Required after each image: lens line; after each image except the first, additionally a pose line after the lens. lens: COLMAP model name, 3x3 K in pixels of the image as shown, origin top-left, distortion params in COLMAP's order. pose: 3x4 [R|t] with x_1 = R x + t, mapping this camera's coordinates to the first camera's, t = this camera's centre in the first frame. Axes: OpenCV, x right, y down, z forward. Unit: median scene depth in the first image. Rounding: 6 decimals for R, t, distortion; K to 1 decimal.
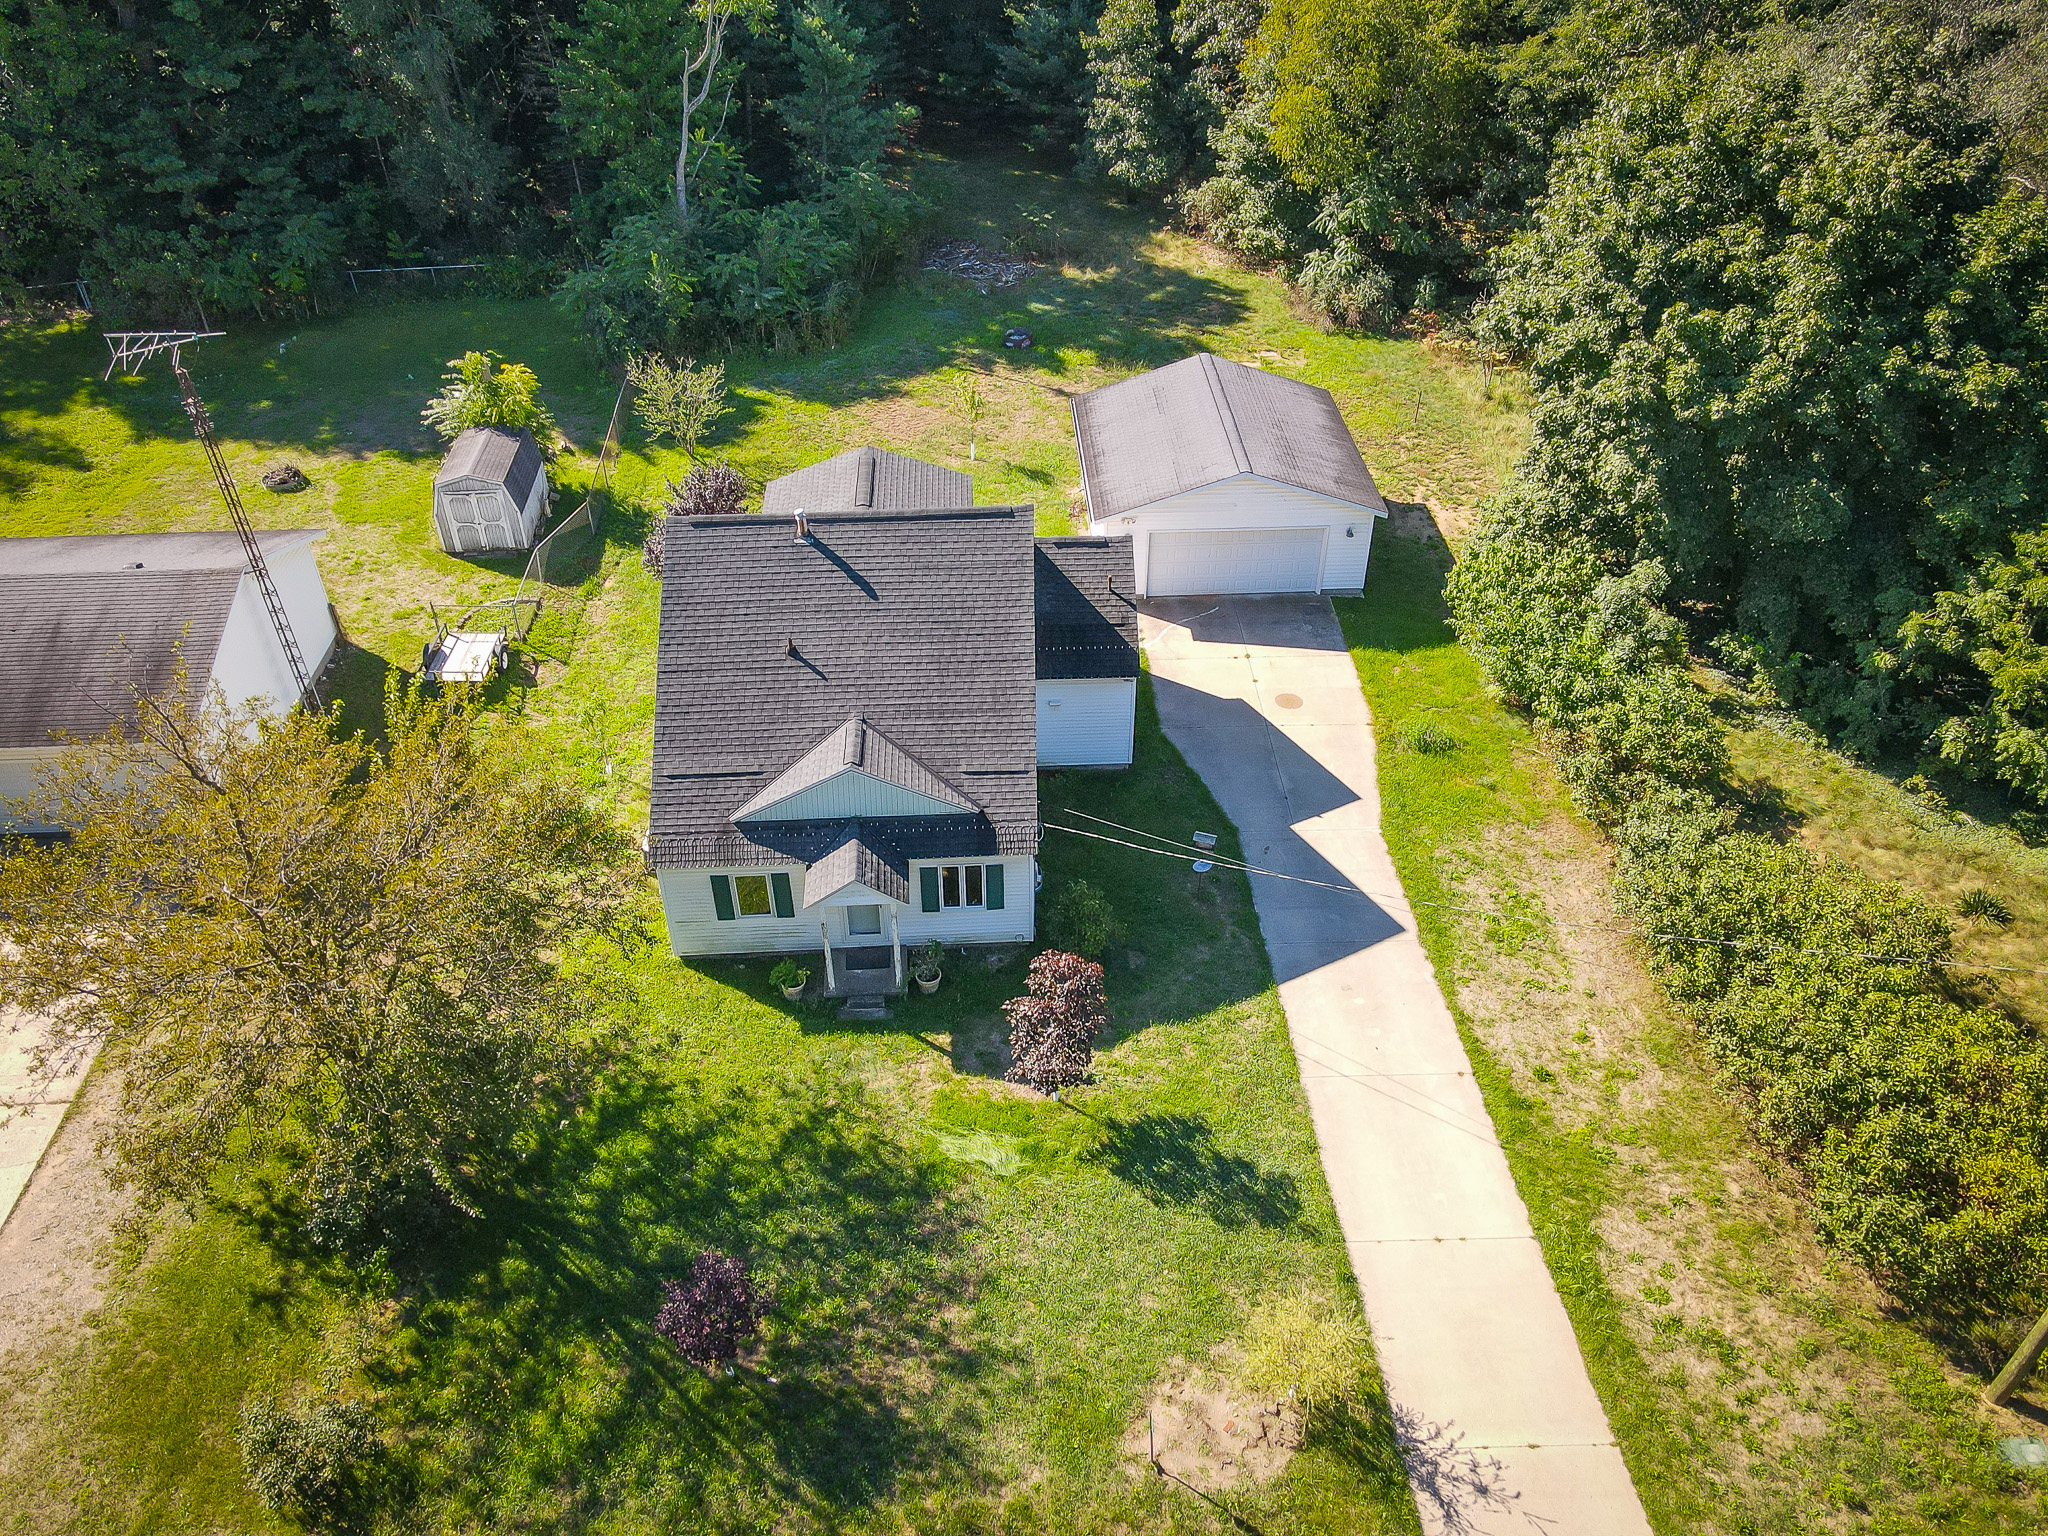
lens RADIAL K [[1529.5, 0, 1016.3], [0, 1529.5, 739.5], [0, 0, 1]] dist [0.031540, -0.030796]
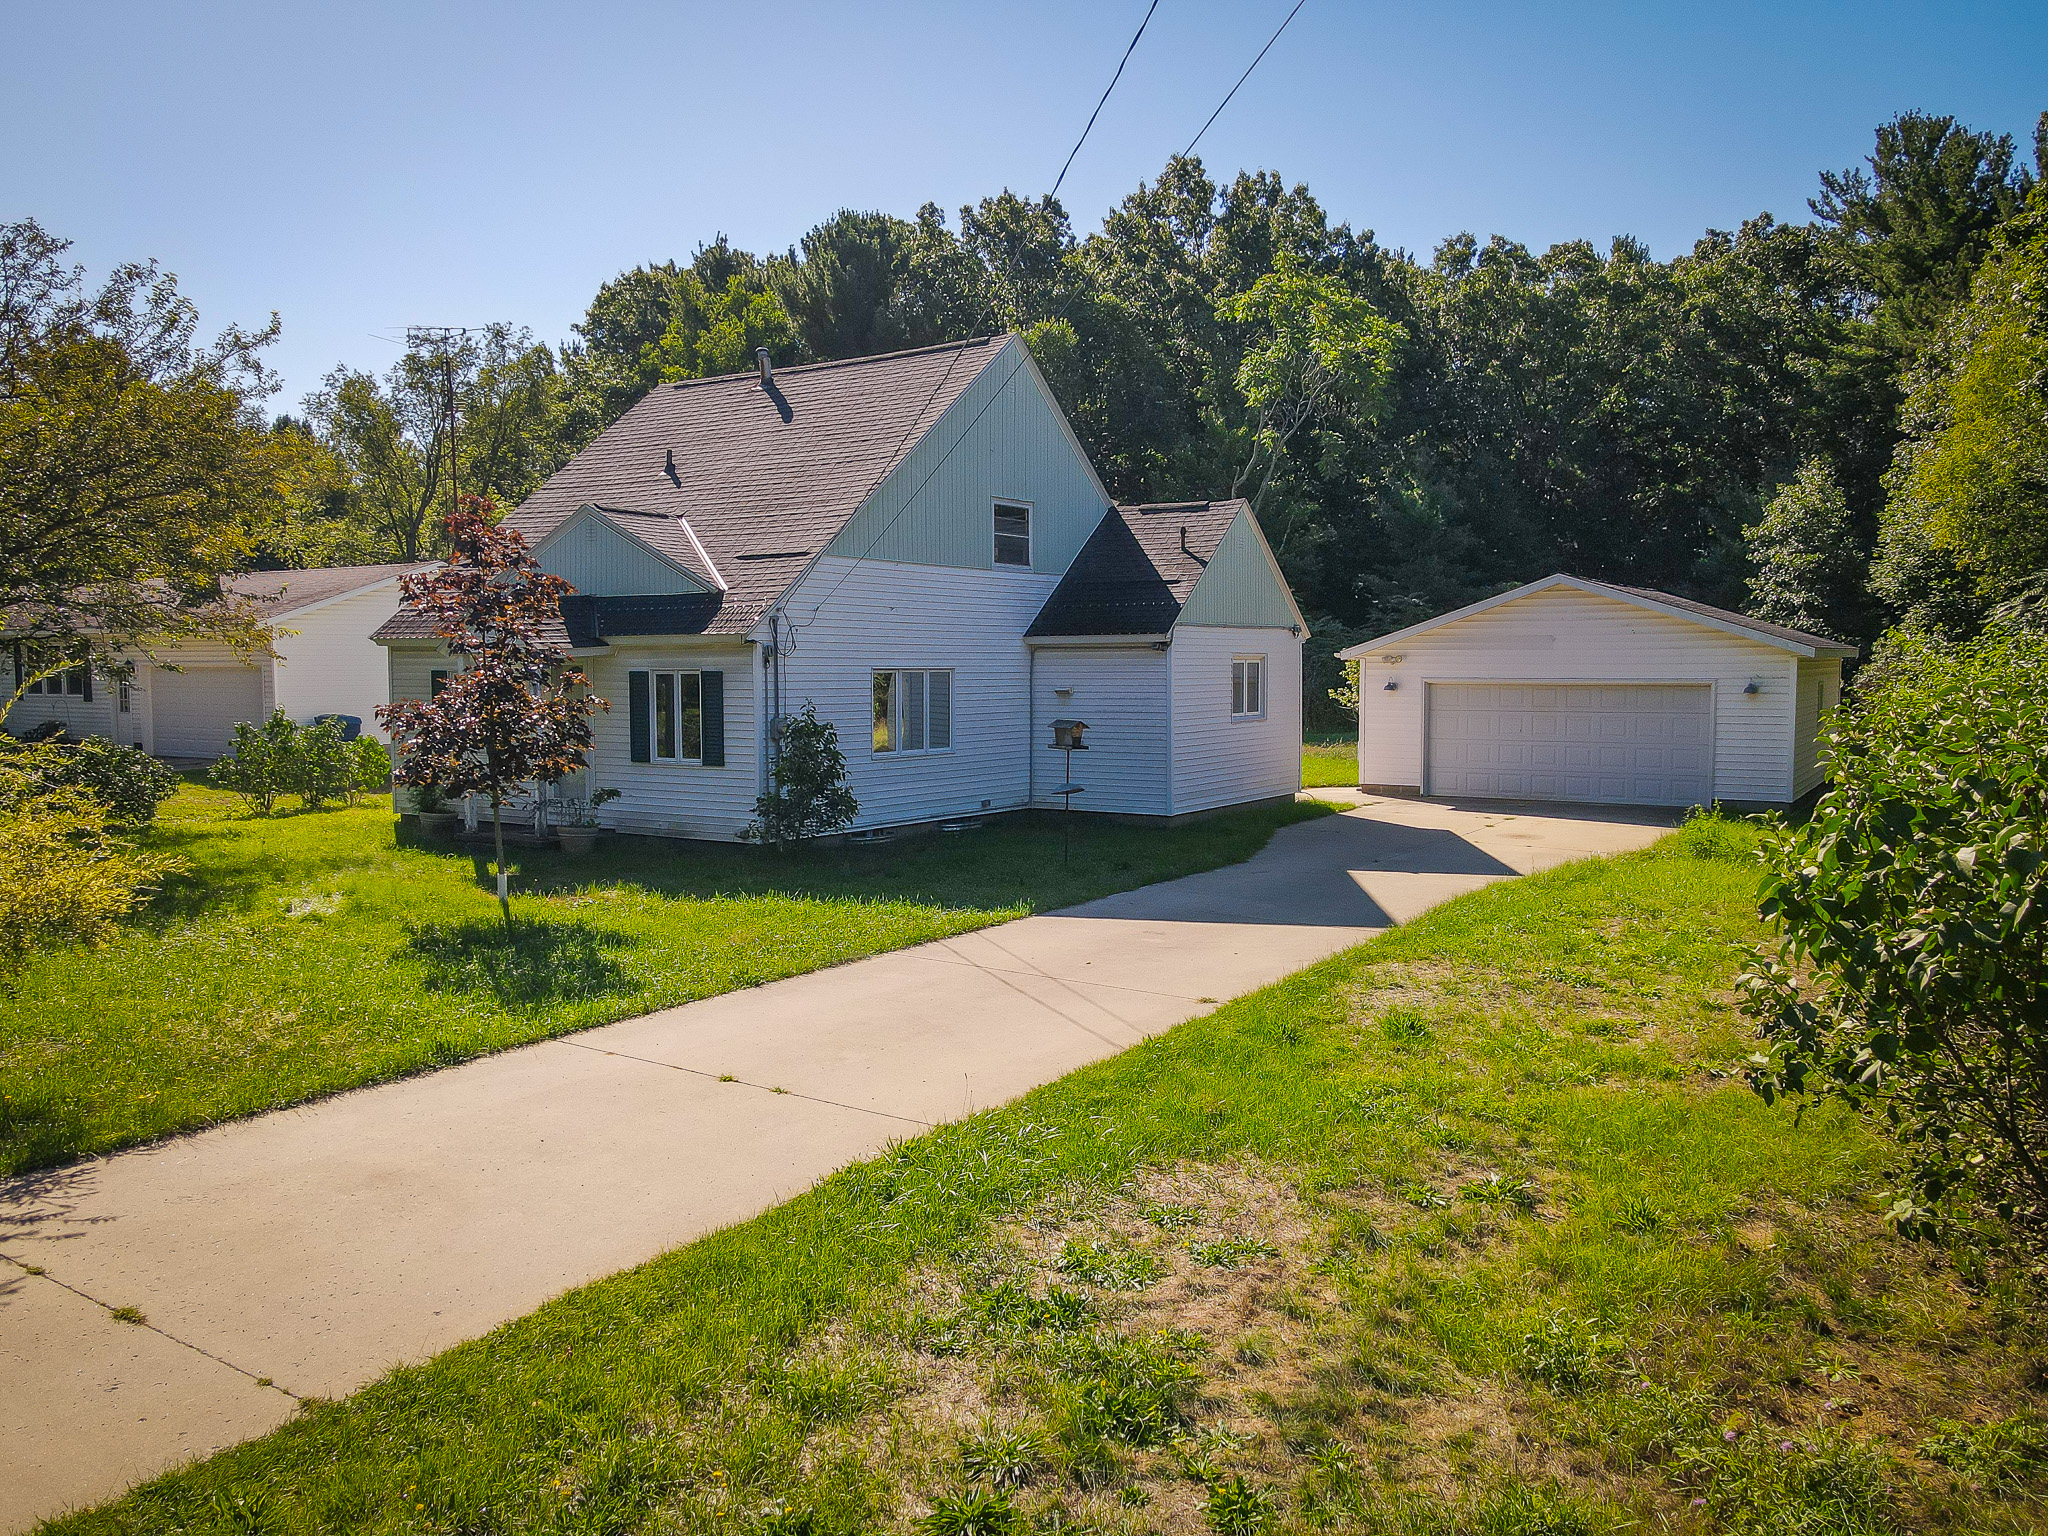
lens RADIAL K [[1501.1, 0, 1012.9], [0, 1501.1, 759.5], [0, 0, 1]] dist [0.012910, 0.007309]
pose [[0.810680, 0.041458, -0.584019, 0.450715], [-0.350523, 0.833341, -0.427406, 0.333731], [0.468968, 0.551202, 0.690105, 0.642386]]
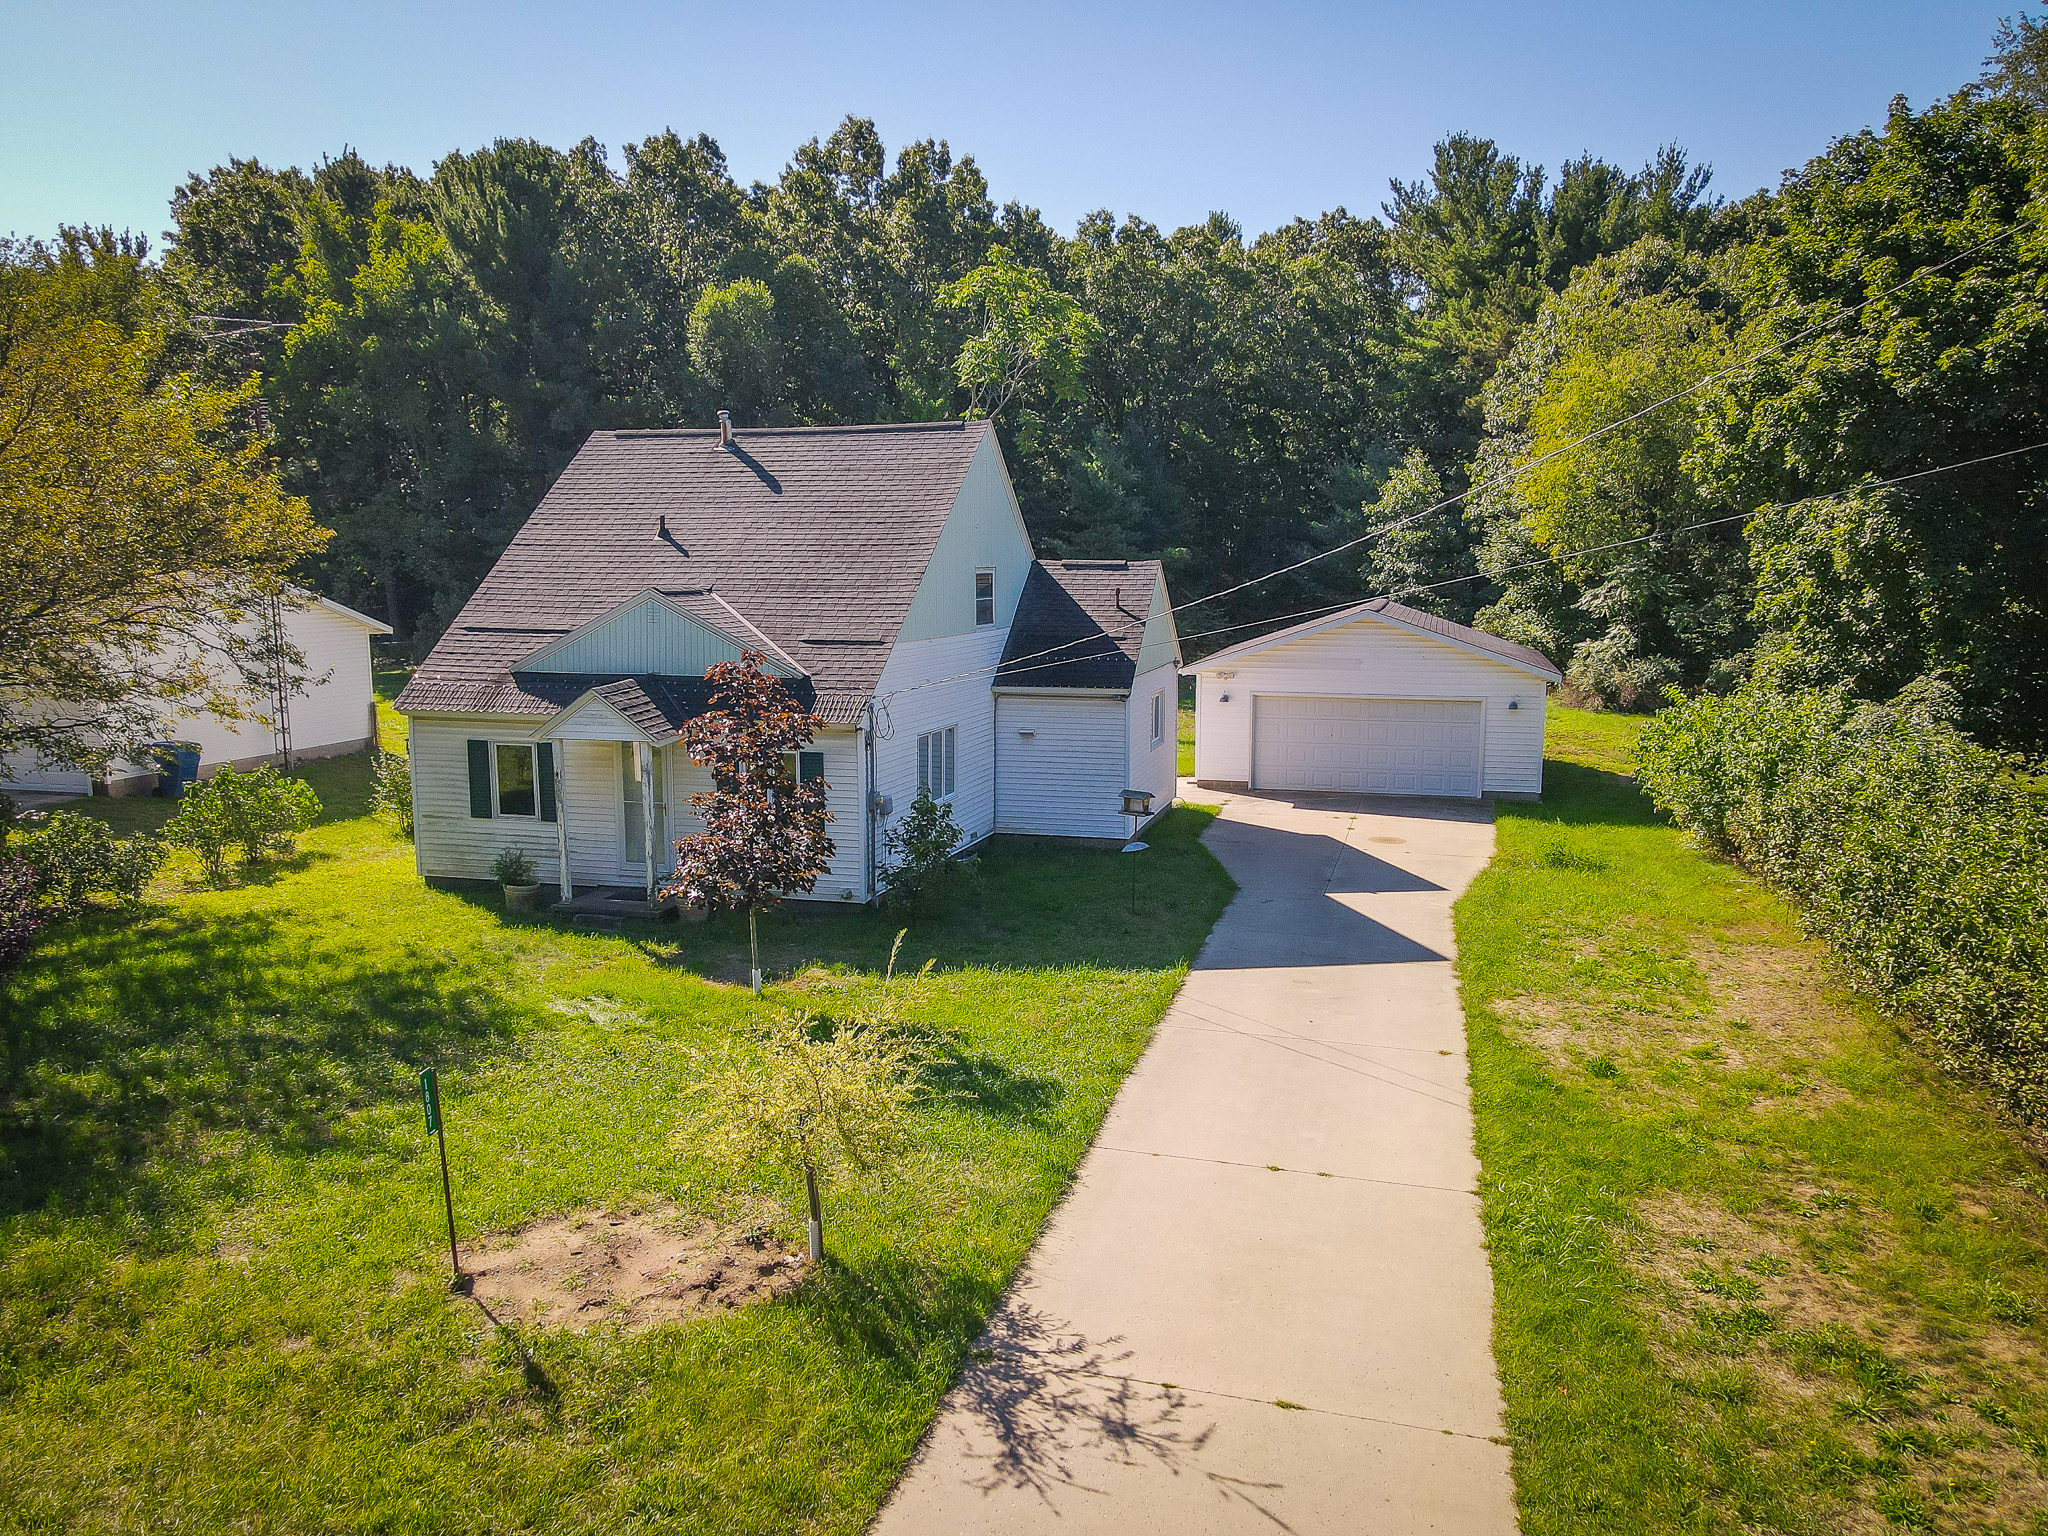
lens RADIAL K [[1498.2, 0, 1012.9], [0, 1498.2, 763.0], [0, 0, 1]] dist [0.021285, -0.002957]
pose [[0.950727, 0.047180, -0.306419, 0.288784], [-0.188562, 0.872531, -0.450705, 0.382999], [0.246096, 0.486276, 0.838435, 0.432377]]
